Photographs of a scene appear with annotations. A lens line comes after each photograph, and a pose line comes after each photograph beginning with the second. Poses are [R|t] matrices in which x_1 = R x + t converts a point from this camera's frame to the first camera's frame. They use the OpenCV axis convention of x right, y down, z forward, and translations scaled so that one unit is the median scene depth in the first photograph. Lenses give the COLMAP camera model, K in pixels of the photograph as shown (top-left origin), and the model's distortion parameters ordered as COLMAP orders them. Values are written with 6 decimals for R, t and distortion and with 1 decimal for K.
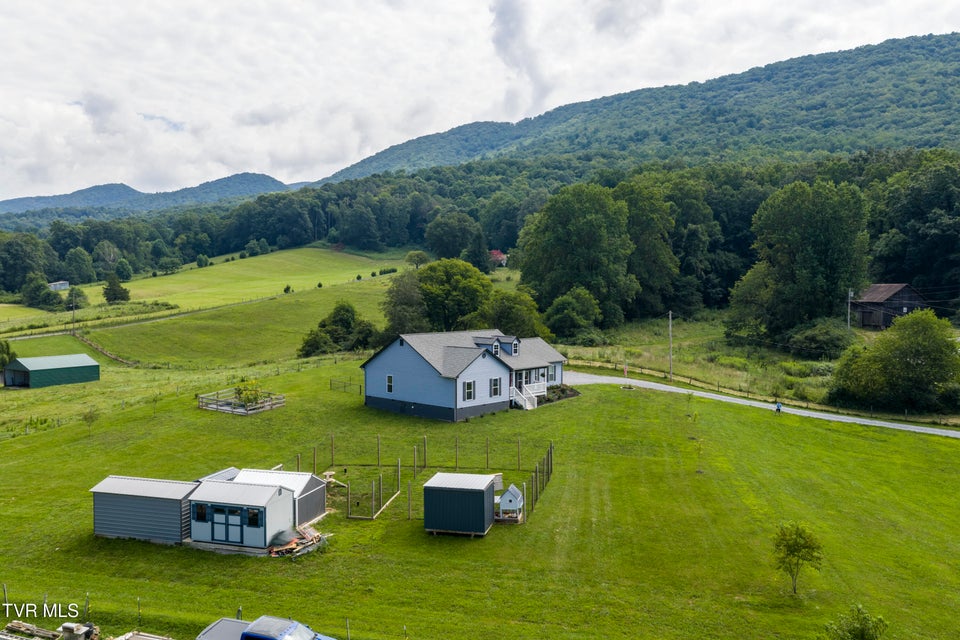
lens RADIAL K [[790.6, 0, 480.0], [0, 790.6, 320.0], [0, 0, 1]] dist [0.018635, -0.025052]
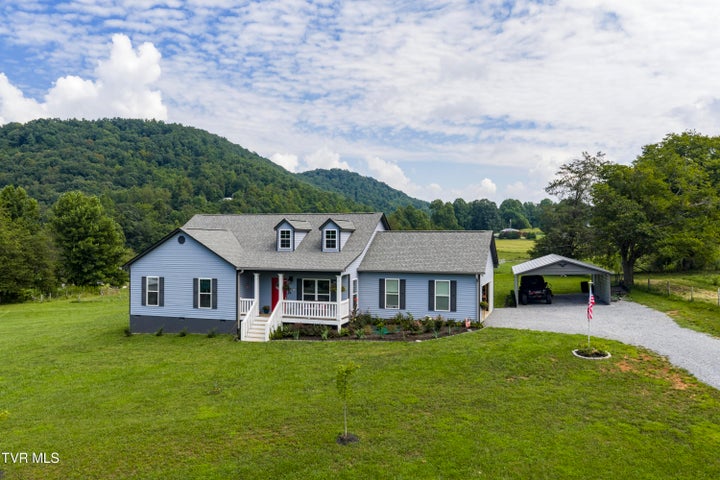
lens RADIAL K [[593.0, 0, 360.0], [0, 593.0, 240.0], [0, 0, 1]] dist [0.018635, -0.025052]
pose [[0.398000, 0.000750, -0.917385, 0.200198], [-0.038332, 0.999140, -0.015814, 0.018825], [0.916584, 0.041459, 0.397687, 0.376713]]
